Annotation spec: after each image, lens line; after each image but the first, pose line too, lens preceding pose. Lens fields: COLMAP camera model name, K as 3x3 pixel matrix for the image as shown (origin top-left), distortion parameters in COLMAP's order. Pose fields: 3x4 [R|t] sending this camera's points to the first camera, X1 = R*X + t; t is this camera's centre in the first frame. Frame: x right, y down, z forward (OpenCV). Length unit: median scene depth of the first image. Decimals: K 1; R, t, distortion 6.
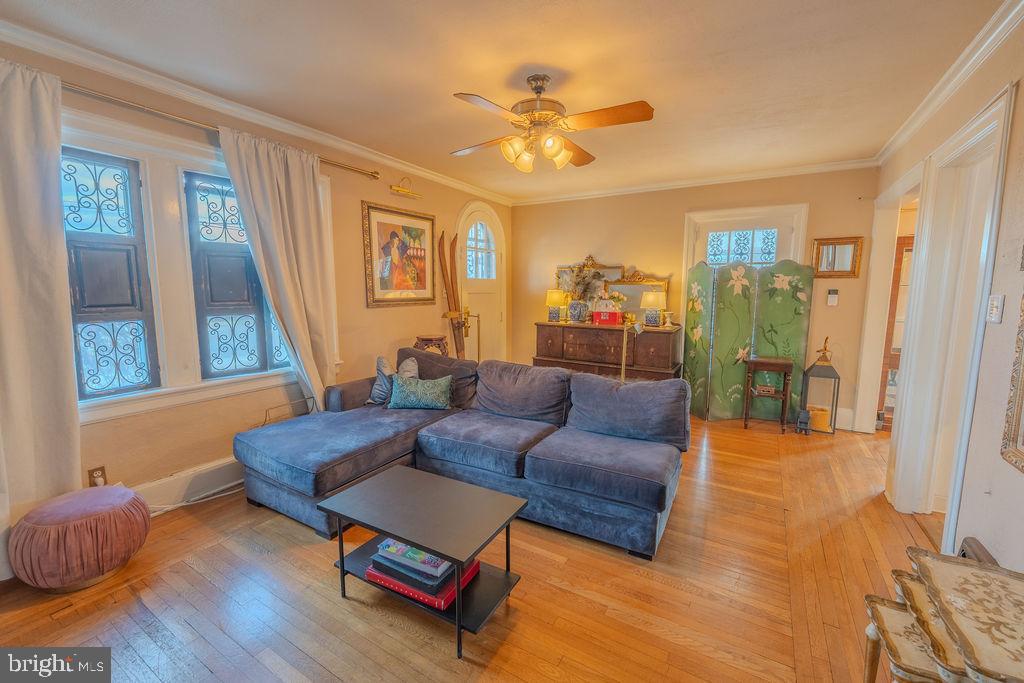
lens RADIAL K [[415.7, 0, 512.0], [0, 415.7, 341.5], [0, 0, 1]] dist [-0.001187, -0.000430]
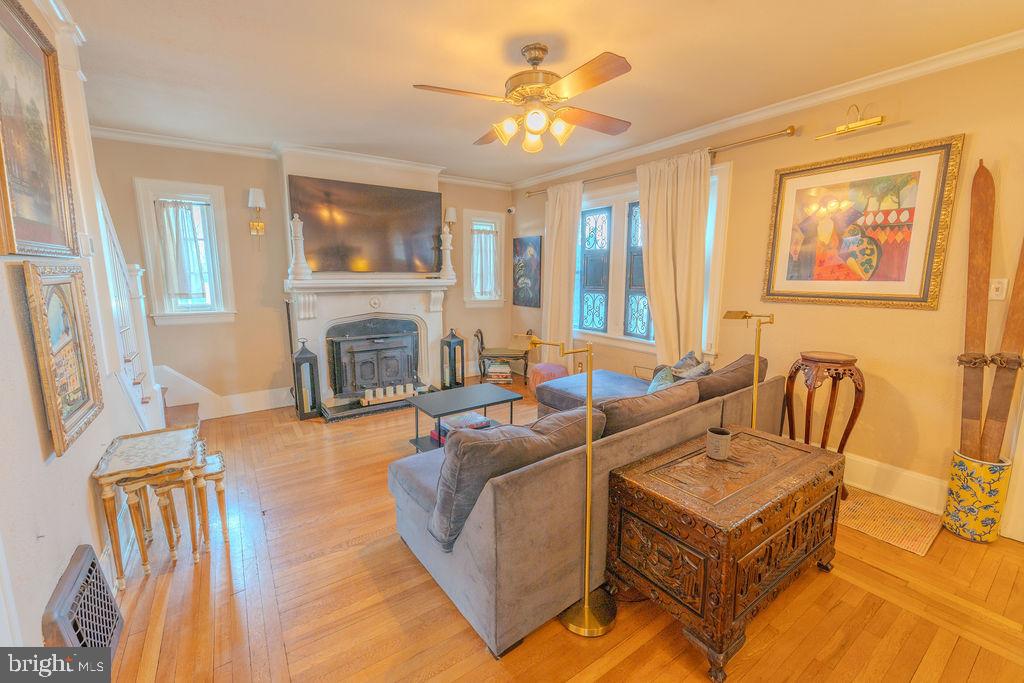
lens RADIAL K [[414.4, 0, 512.0], [0, 414.4, 341.5], [0, 0, 1]] dist [-0.000382, -0.000174]
pose [[-0.397680, 0.145368, -0.905935, 0.626609], [-0.117263, 0.971220, 0.207319, -0.118580], [0.910000, 0.188680, -0.369188, 0.881518]]
